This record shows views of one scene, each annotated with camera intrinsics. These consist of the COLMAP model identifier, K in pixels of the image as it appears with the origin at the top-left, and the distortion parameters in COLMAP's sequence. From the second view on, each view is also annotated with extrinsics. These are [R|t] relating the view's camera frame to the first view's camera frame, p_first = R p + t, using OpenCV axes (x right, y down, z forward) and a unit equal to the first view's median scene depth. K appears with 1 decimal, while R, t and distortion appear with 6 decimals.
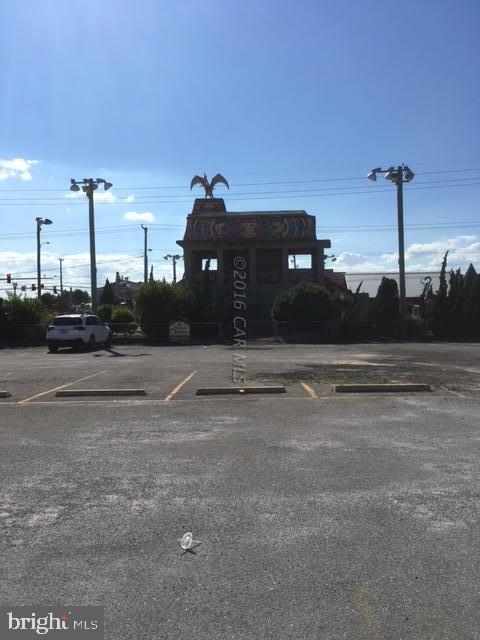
lens RADIAL K [[543.5, 0, 238.1], [0, 543.5, 327.8], [0, 0, 1]] dist [0.073941, -0.076407]
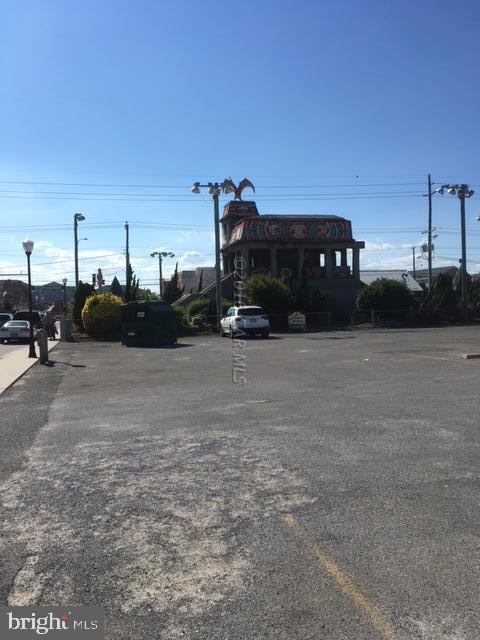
lens RADIAL K [[543.5, 0, 238.1], [0, 543.5, 327.8], [0, 0, 1]] dist [0.073941, -0.076407]
pose [[0.957636, -0.024726, 0.286917, -0.424576], [0.024103, 0.999693, 0.005706, 0.009178], [-0.286970, 0.001451, 0.957938, -0.038447]]
